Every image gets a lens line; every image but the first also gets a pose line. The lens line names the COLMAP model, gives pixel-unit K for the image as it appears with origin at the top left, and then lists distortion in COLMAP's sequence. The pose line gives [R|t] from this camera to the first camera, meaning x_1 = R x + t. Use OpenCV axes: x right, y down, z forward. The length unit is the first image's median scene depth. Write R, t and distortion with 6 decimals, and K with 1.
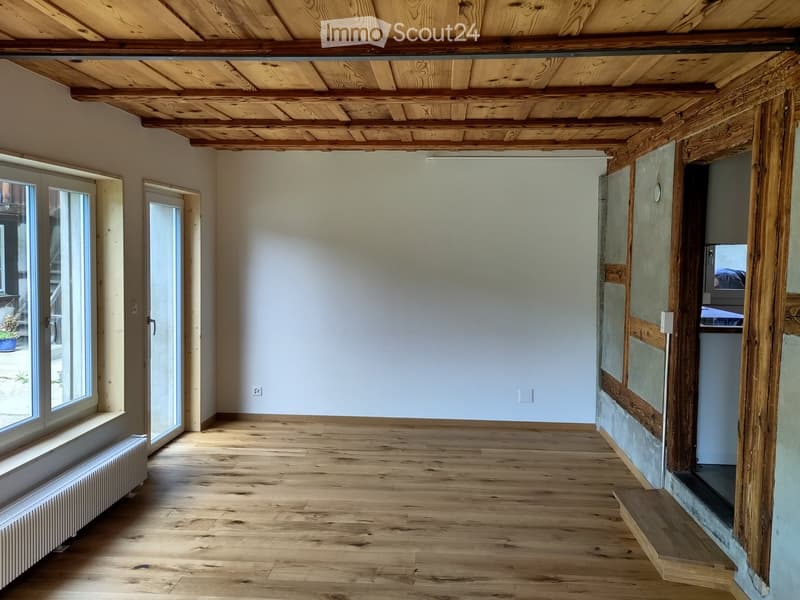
lens RADIAL K [[705.5, 0, 401.8], [0, 705.5, 291.1], [0, 0, 1]] dist [0.046325, -0.017828]
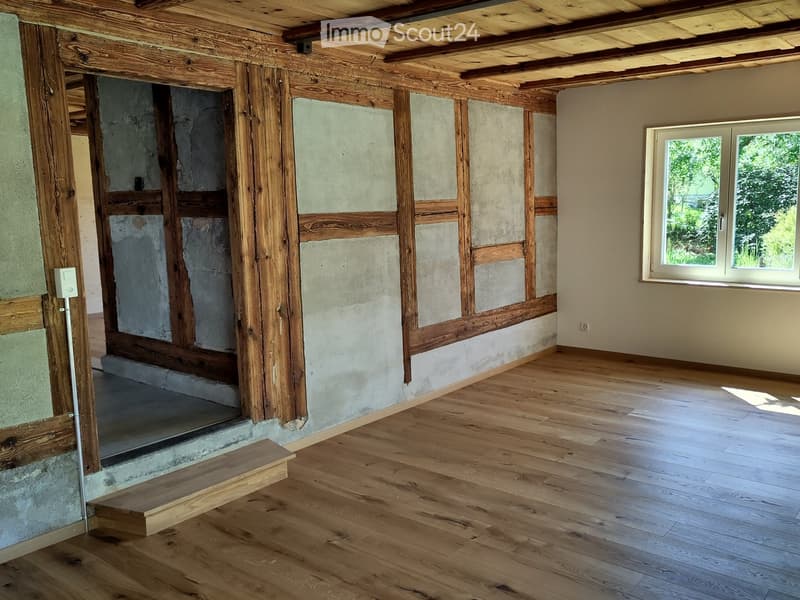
lens RADIAL K [[712.8, 0, 402.0], [0, 712.8, 289.8], [0, 0, 1]] dist [0.059487, -0.063326]
pose [[-0.815725, -0.071788, 0.573968, -0.382433], [0.041370, 0.982487, 0.181679, -0.079822], [-0.576959, 0.171945, -0.798470, 1.629495]]
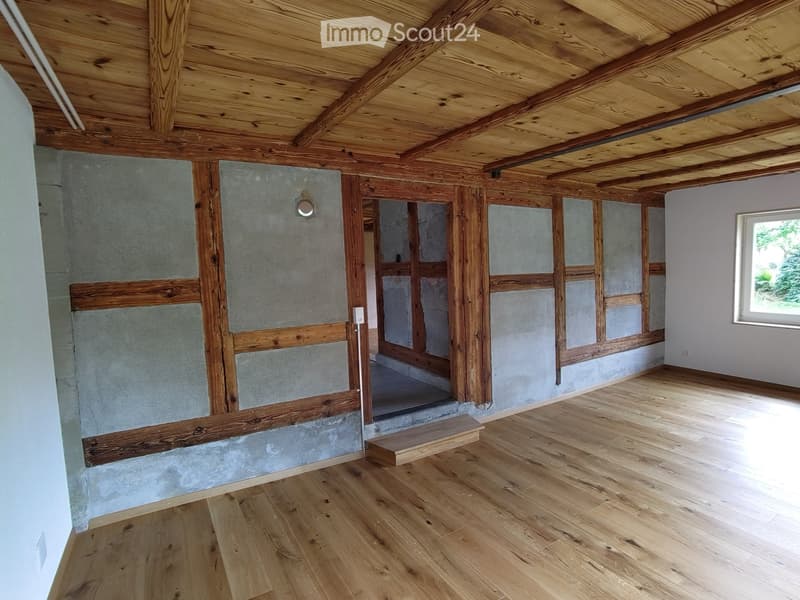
lens RADIAL K [[419.8, 0, 395.4], [0, 419.8, 297.4], [0, 0, 1]] dist [-0.072784, 0.032153]
pose [[-0.563717, -0.058755, 0.823875, -0.335685], [0.068693, 0.990676, 0.117652, -0.085863], [-0.823106, 0.122917, -0.554425, 1.596277]]
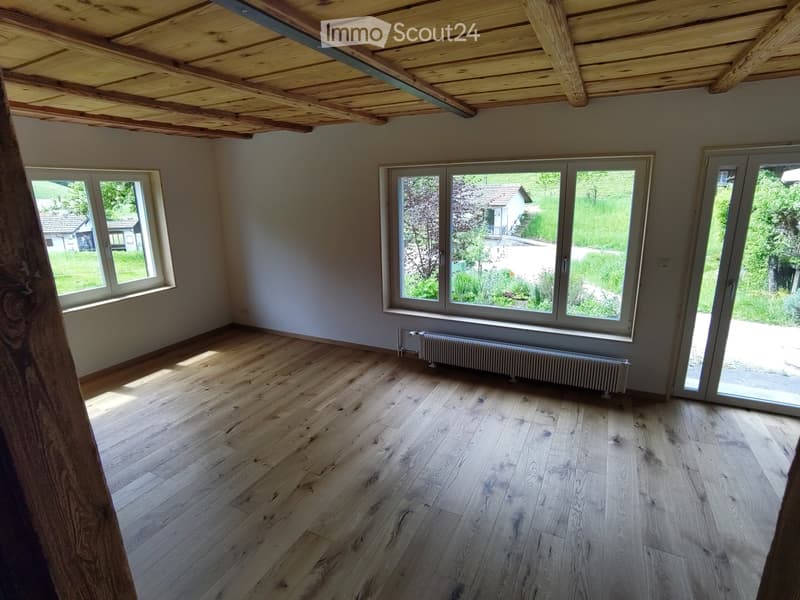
lens RADIAL K [[413.7, 0, 400.1], [0, 413.7, 296.4], [0, 0, 1]] dist [-0.012962, -0.000260]
pose [[-0.407141, 0.219507, -0.886596, 0.532998], [-0.033828, 0.966402, 0.254800, -0.104848], [0.912739, 0.133731, -0.386036, 1.111585]]
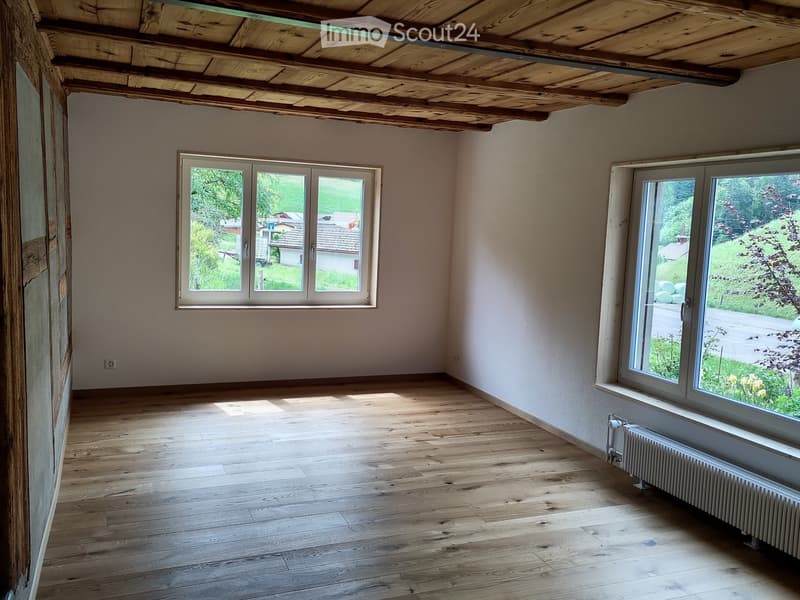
lens RADIAL K [[705.5, 0, 401.8], [0, 705.5, 291.1], [0, 0, 1]] dist [0.046325, -0.017828]
pose [[-0.899731, -0.009992, -0.436331, 0.391423], [-0.080528, 0.986374, 0.143464, -0.084461], [0.428952, 0.164216, -0.888275, 1.608818]]
